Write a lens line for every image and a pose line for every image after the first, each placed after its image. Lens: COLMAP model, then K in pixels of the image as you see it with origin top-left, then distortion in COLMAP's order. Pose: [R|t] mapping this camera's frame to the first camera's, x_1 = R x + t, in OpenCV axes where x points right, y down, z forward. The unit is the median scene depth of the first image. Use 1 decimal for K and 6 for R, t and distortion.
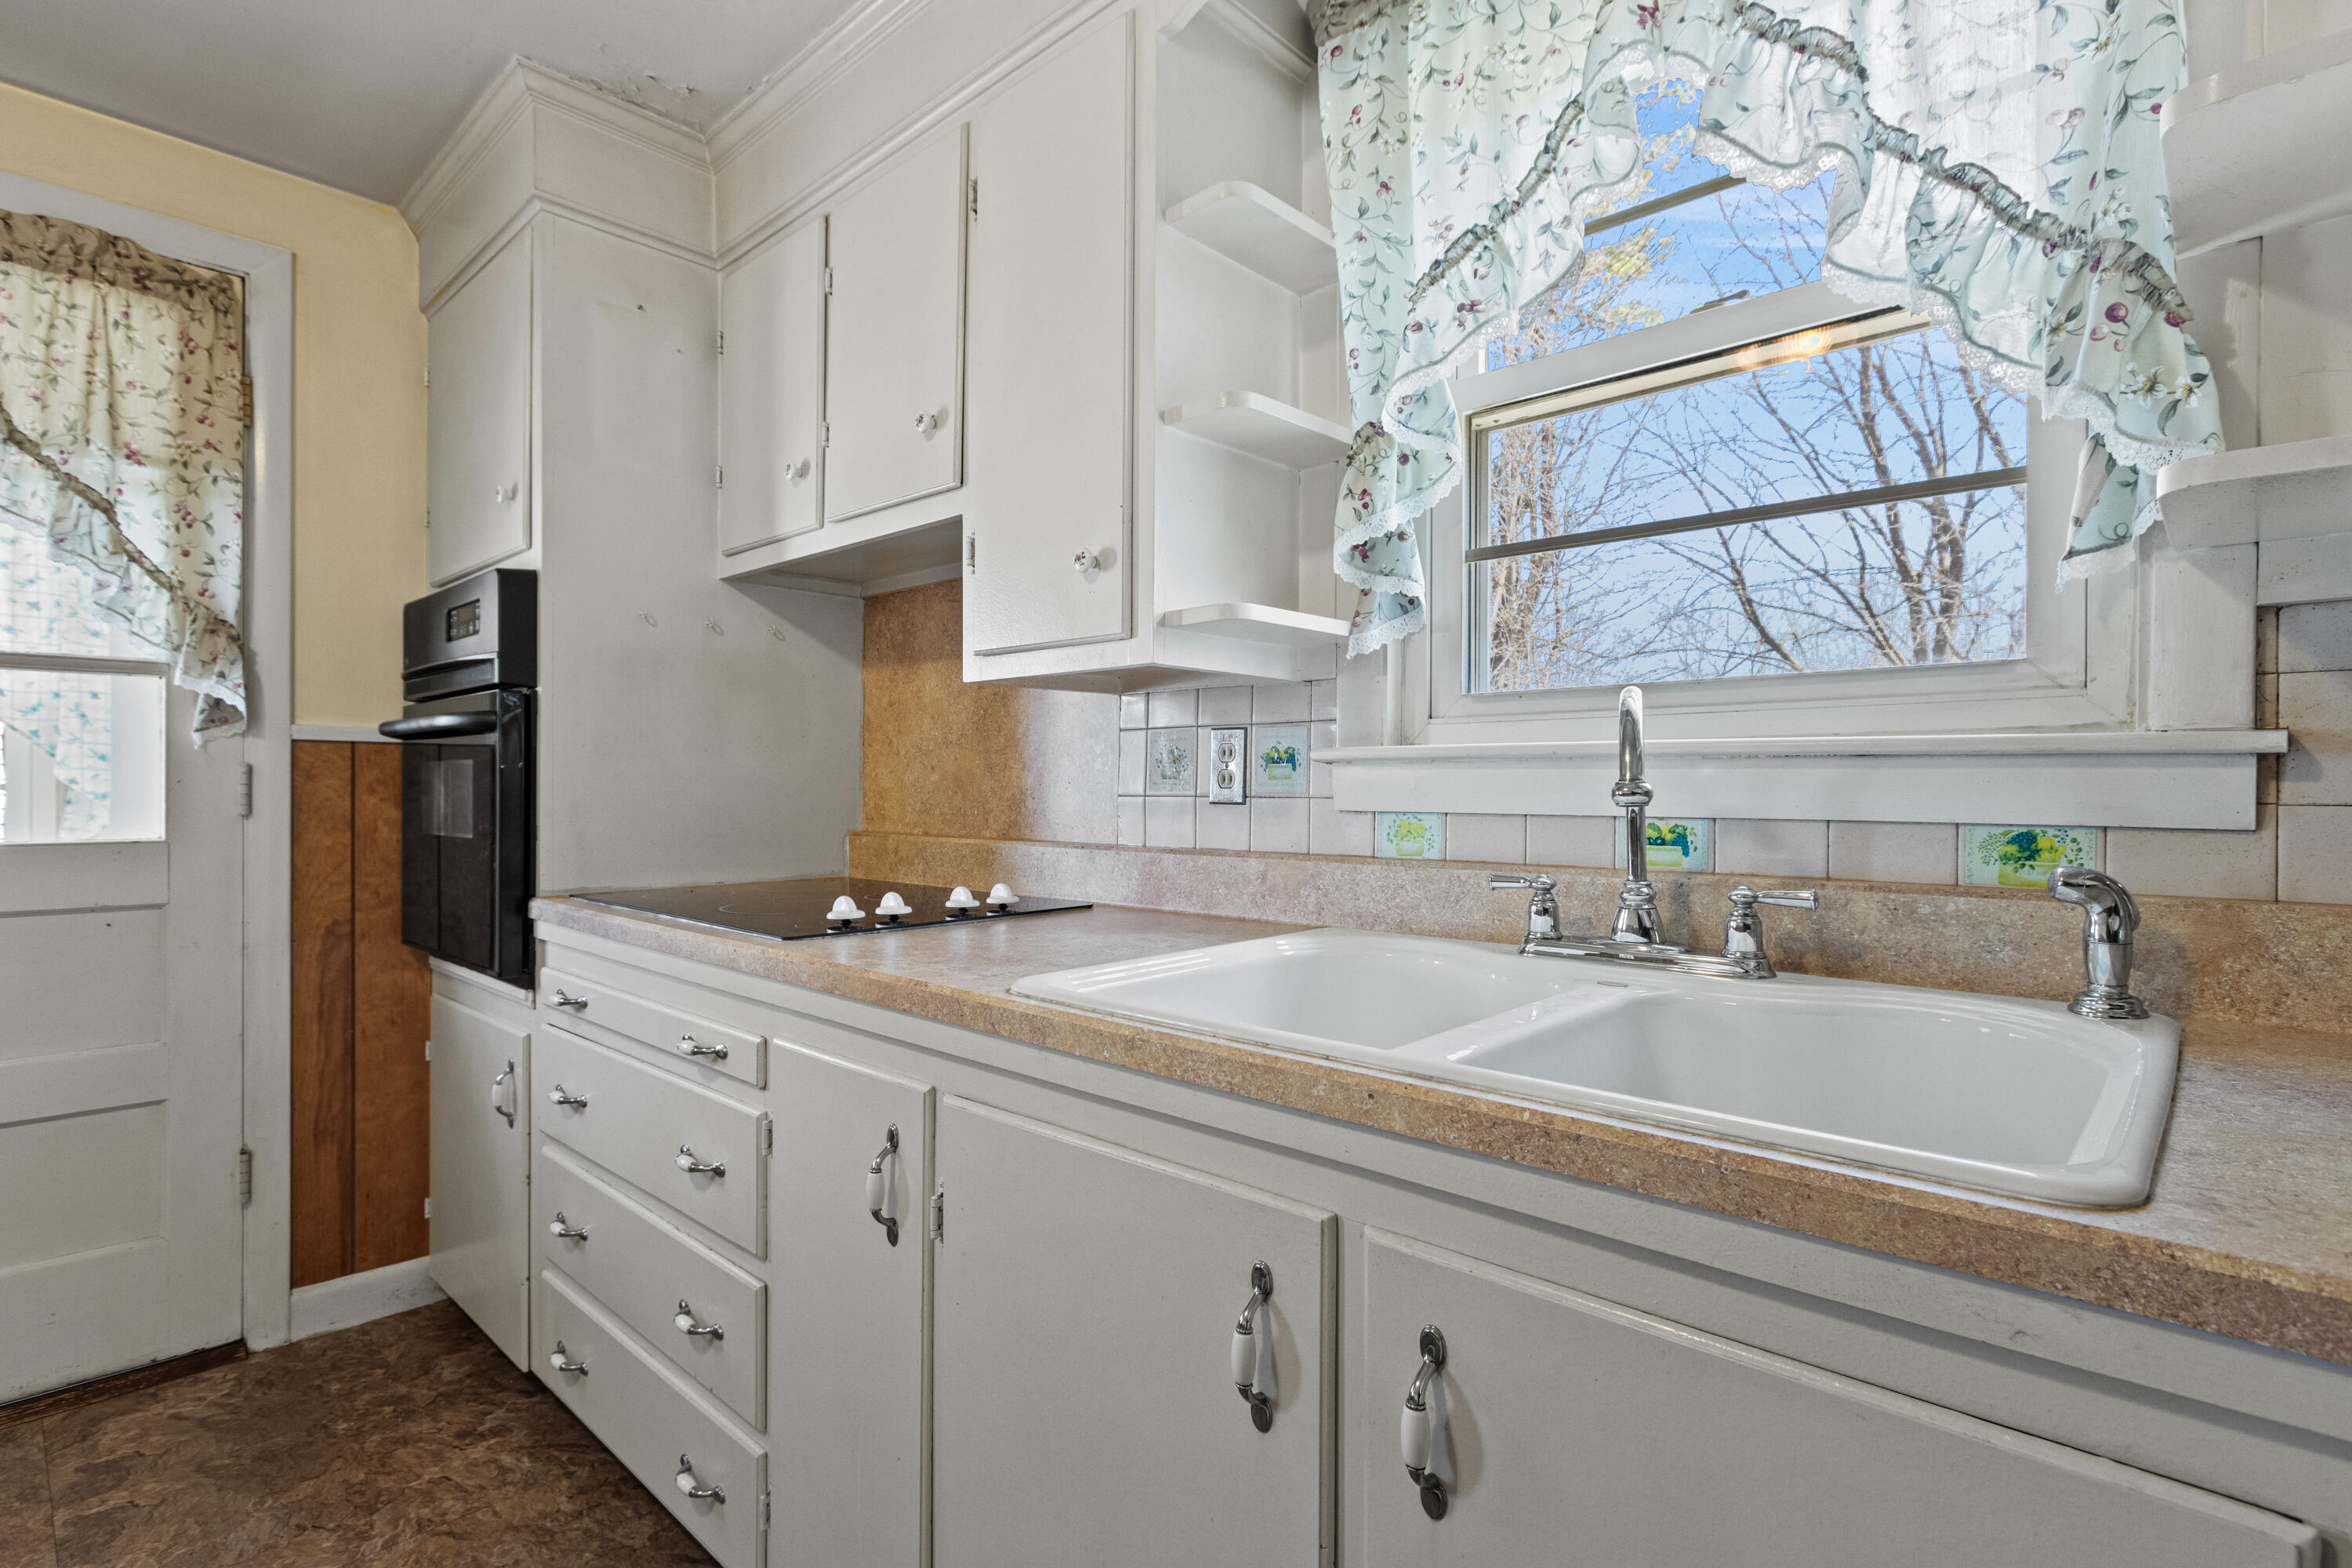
lens RADIAL K [[1141.6, 0, 1164.7], [0, 1141.6, 795.6], [0, 0, 1]] dist [0.025529, -0.004495]
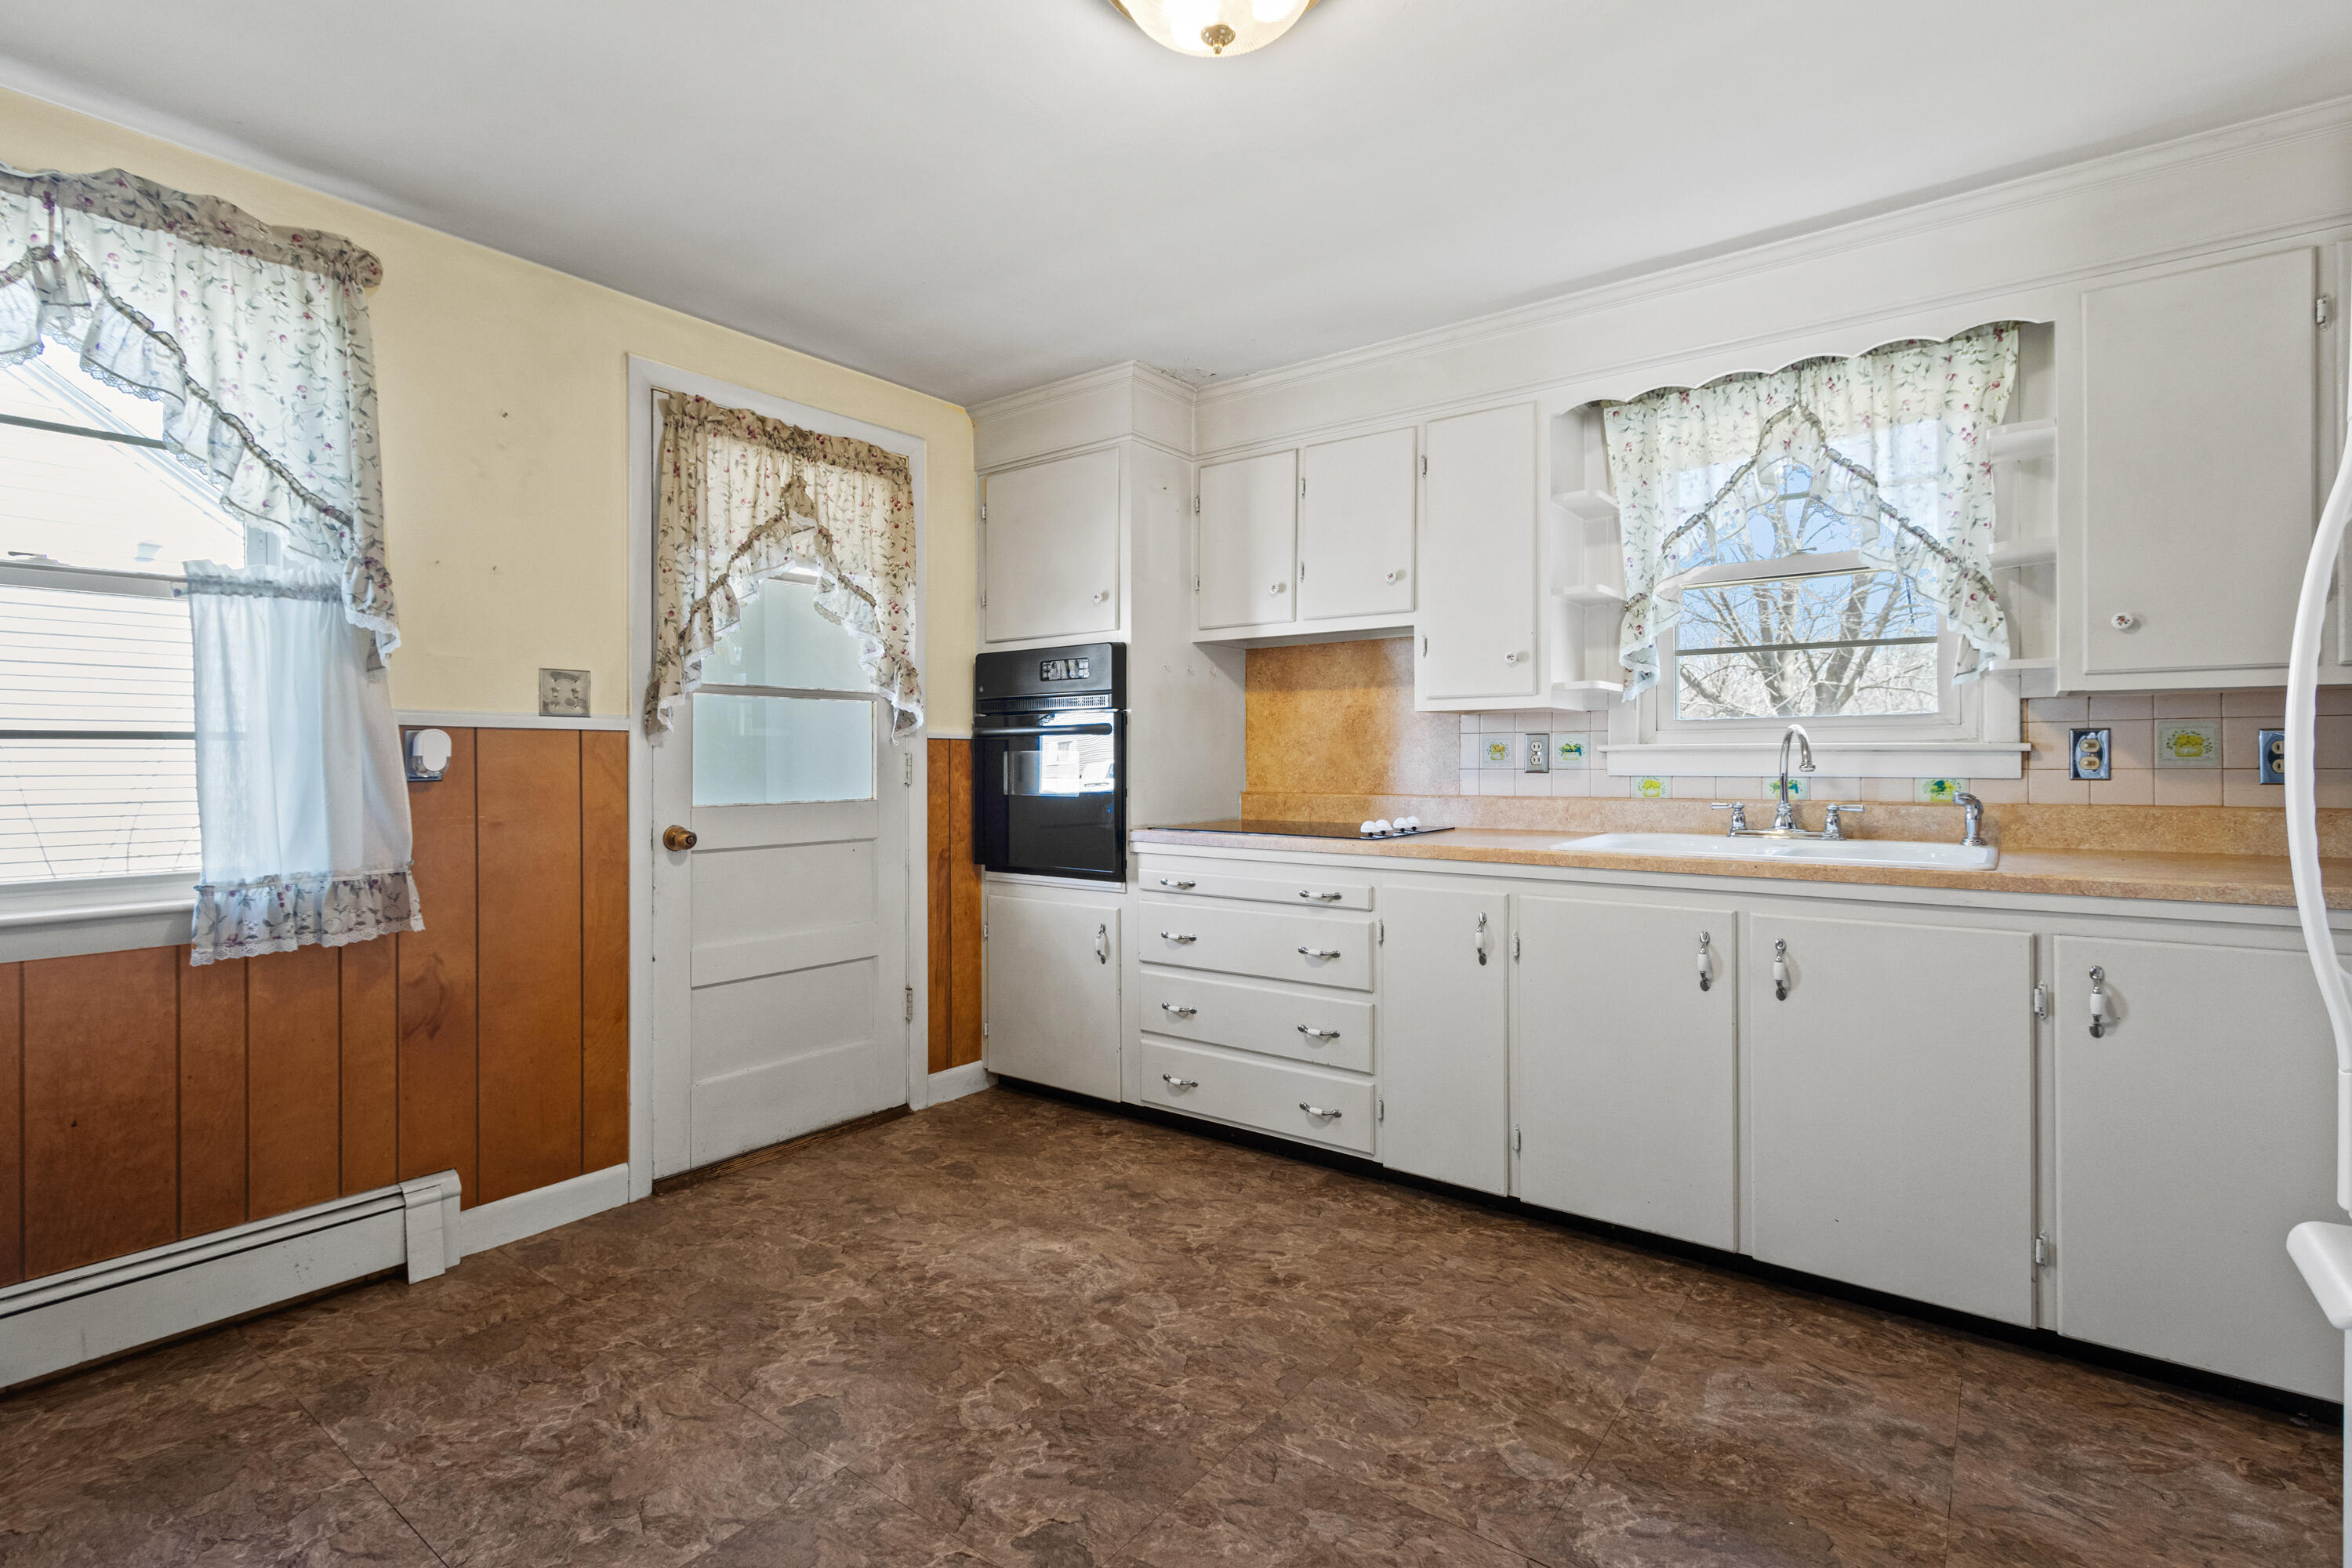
lens RADIAL K [[1141.6, 0, 1172.4], [0, 1141.6, 756.0], [0, 0, 1]] dist [0.025529, -0.004495]
pose [[0.993180, -0.001937, 0.116572, -0.815908], [0.004217, 0.999805, -0.019315, 0.012669], [-0.116512, 0.019675, 0.992994, -0.879214]]
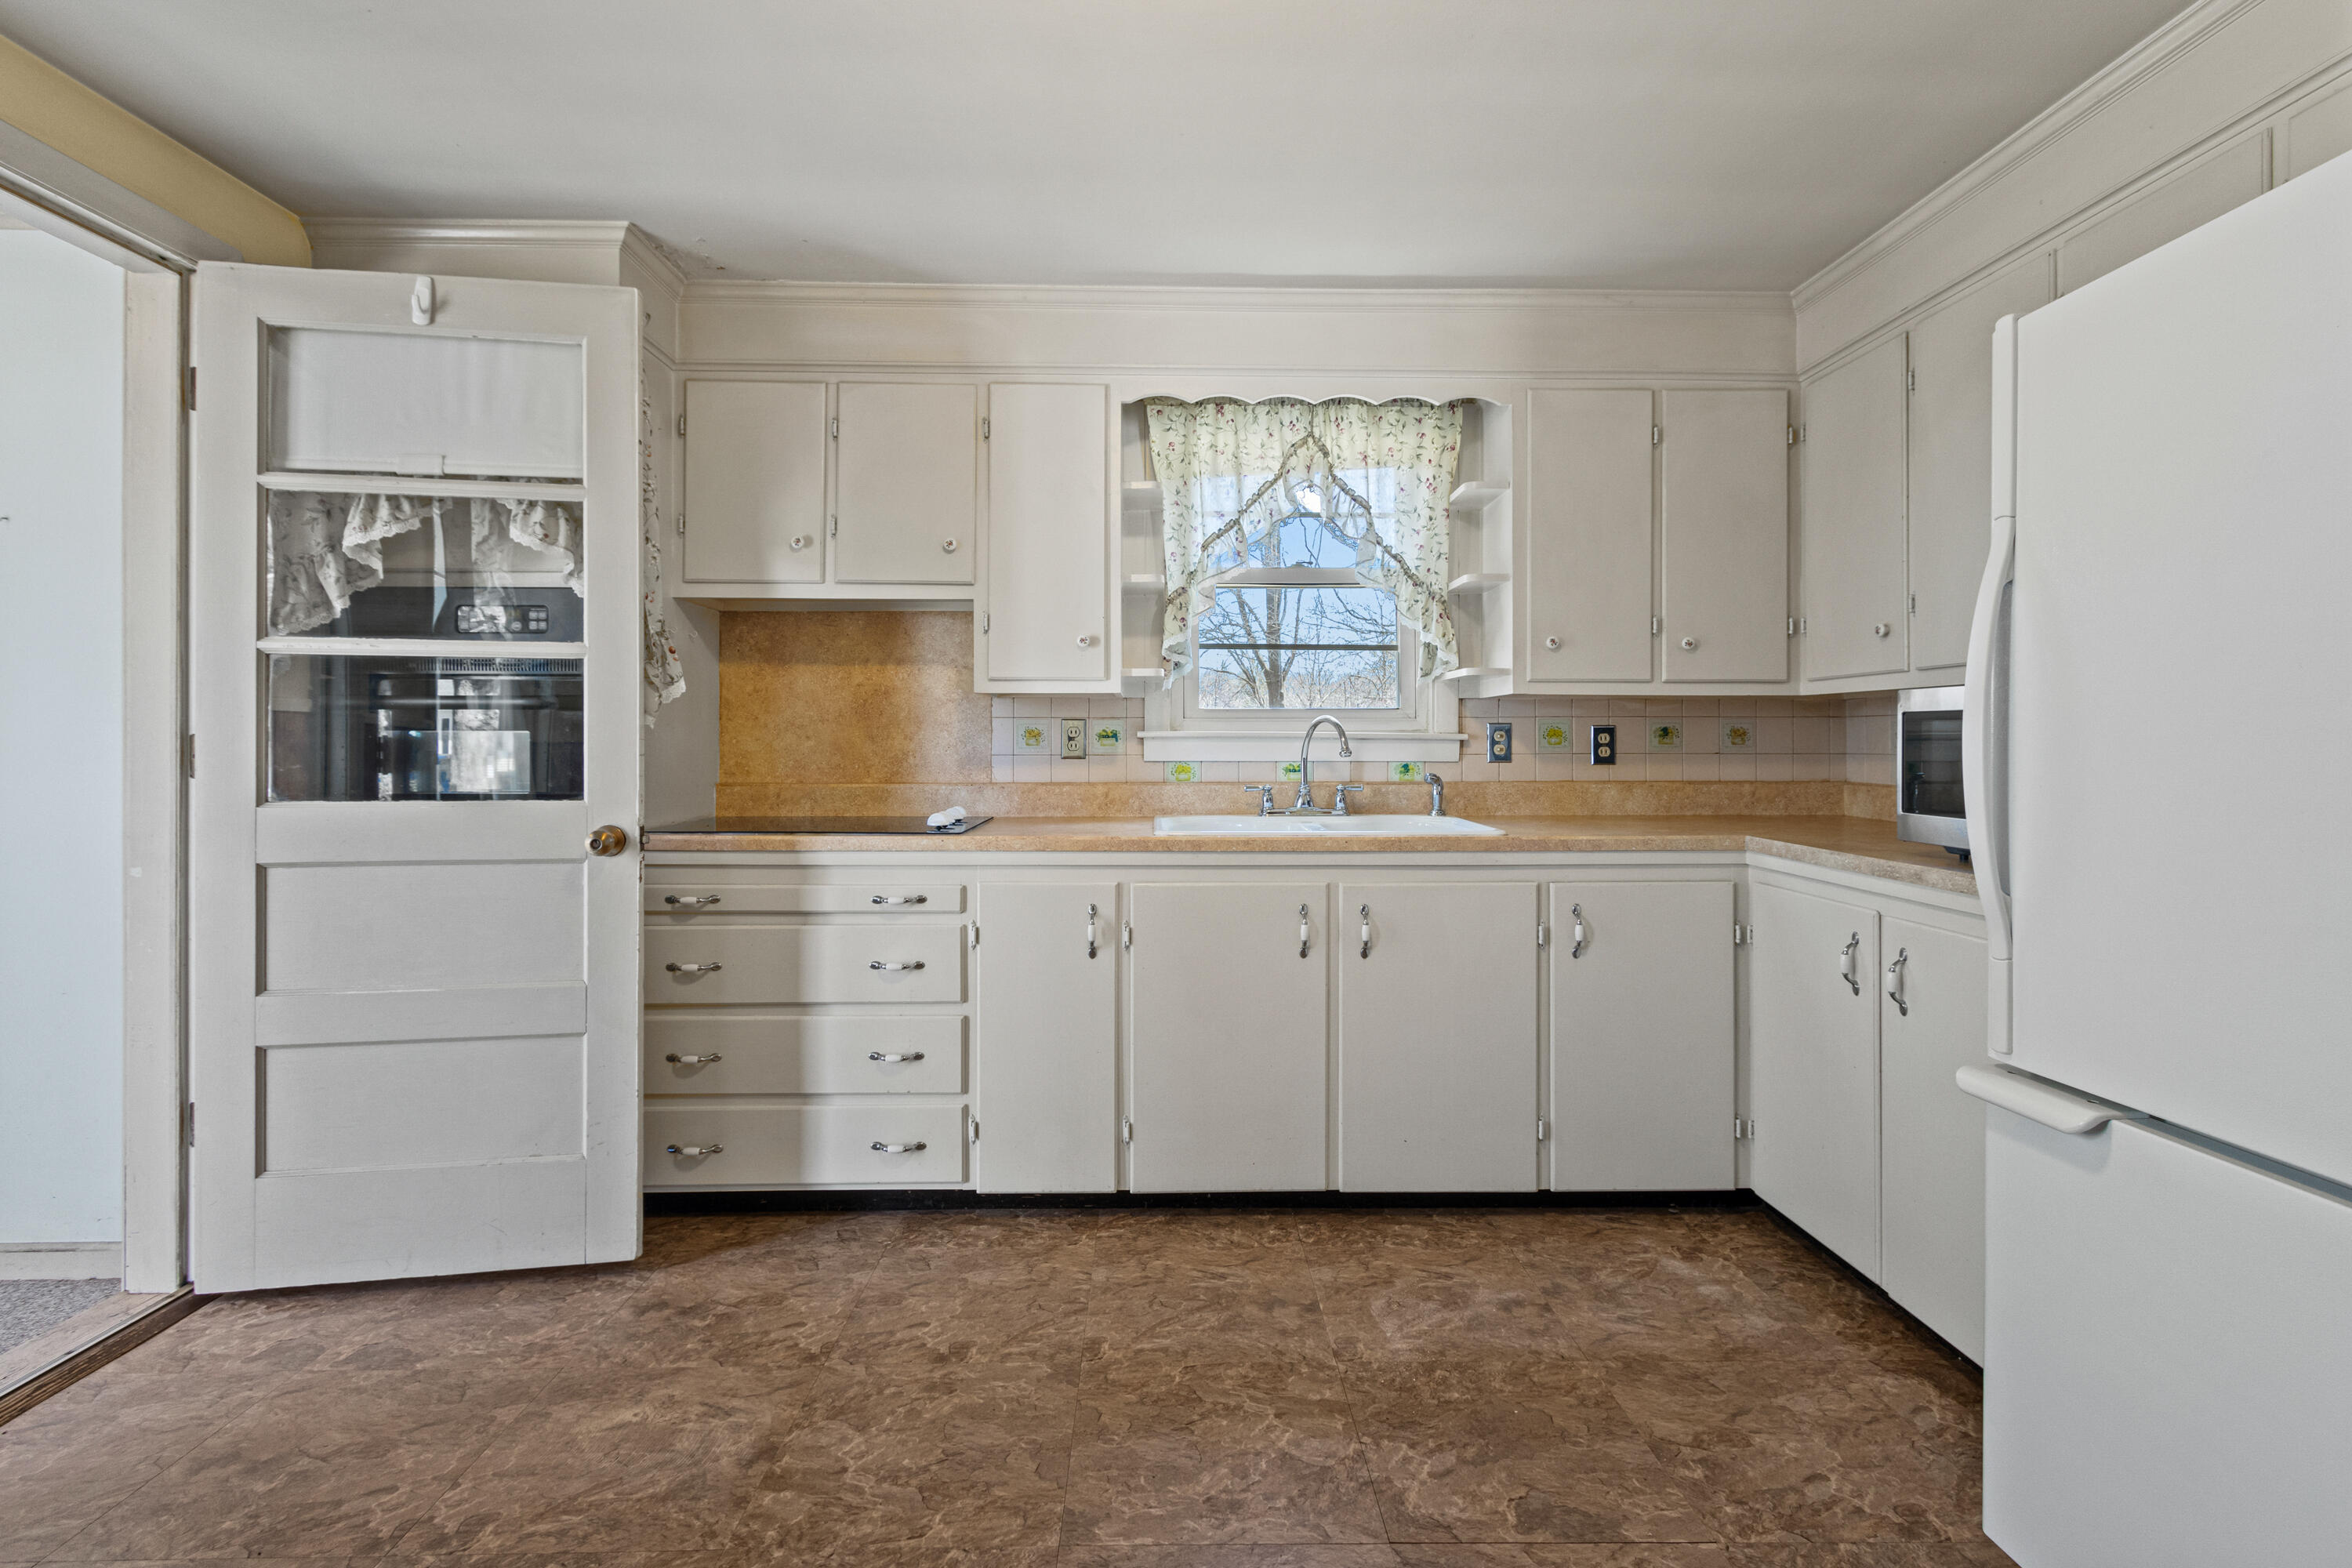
lens RADIAL K [[1141.6, 0, 1191.9], [0, 1141.6, 746.1], [0, 0, 1]] dist [0.025529, -0.004495]
pose [[0.698210, 0.000447, 0.715893, -1.230872], [0.009954, 0.999897, -0.010332, 0.006737], [-0.715824, 0.014340, 0.698133, -0.492374]]
